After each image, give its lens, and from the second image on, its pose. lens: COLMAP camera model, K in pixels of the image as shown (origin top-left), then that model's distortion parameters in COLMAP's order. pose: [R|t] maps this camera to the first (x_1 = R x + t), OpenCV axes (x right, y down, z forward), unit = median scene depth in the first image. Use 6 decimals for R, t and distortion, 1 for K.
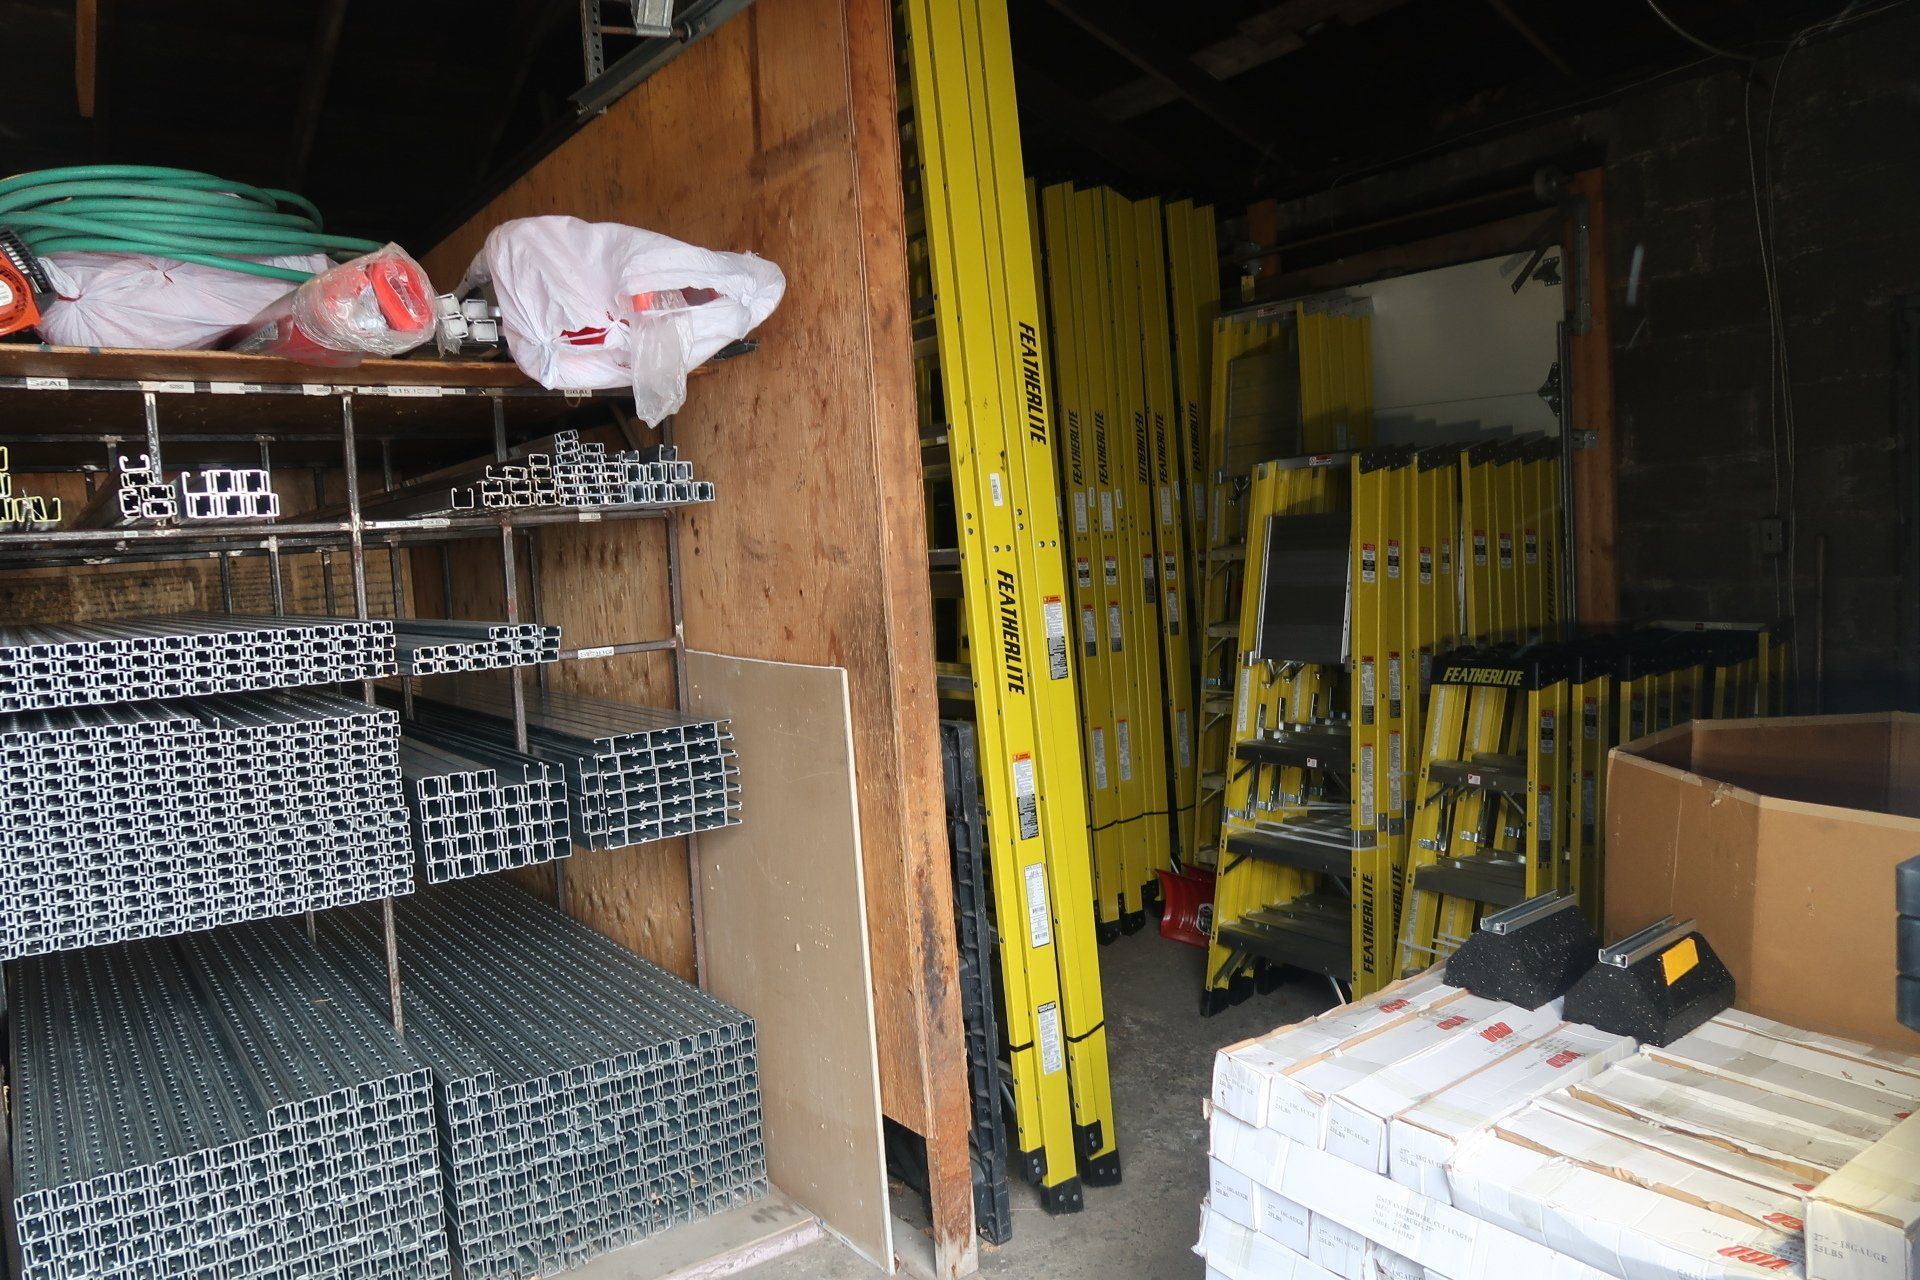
lens RADIAL K [[1328.7, 0, 960.0], [0, 1328.7, 640.0], [0, 0, 1]] dist [-0.021200, 0.004358]
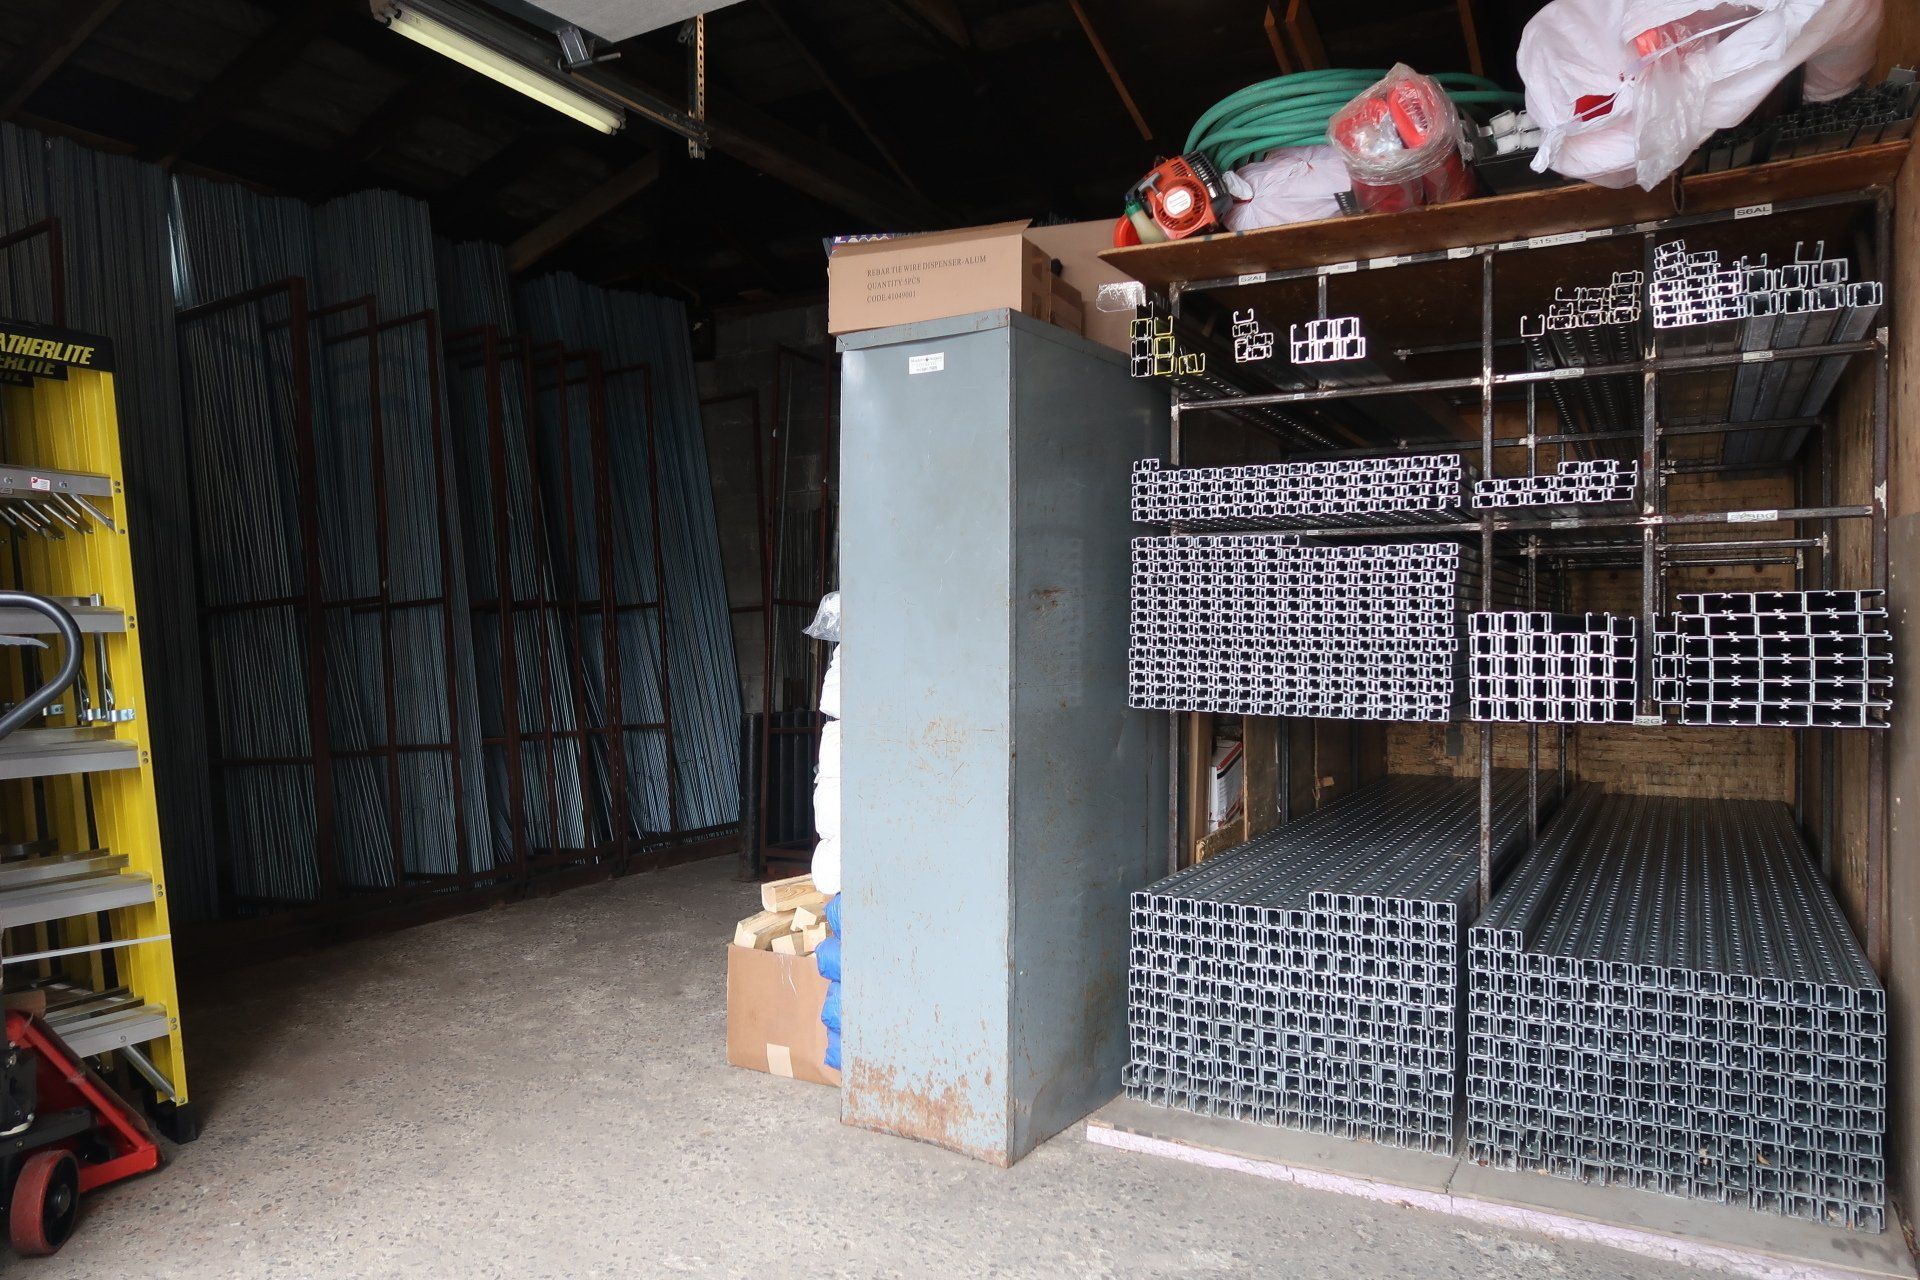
lens RADIAL K [[1328.7, 0, 960.0], [0, 1328.7, 640.0], [0, 0, 1]] dist [-0.021200, 0.004358]
pose [[0.416875, 0.059795, -0.906995, 0.333885], [-0.090648, 0.995594, 0.023972, 0.133973], [0.904433, 0.072224, 0.420459, 0.226924]]
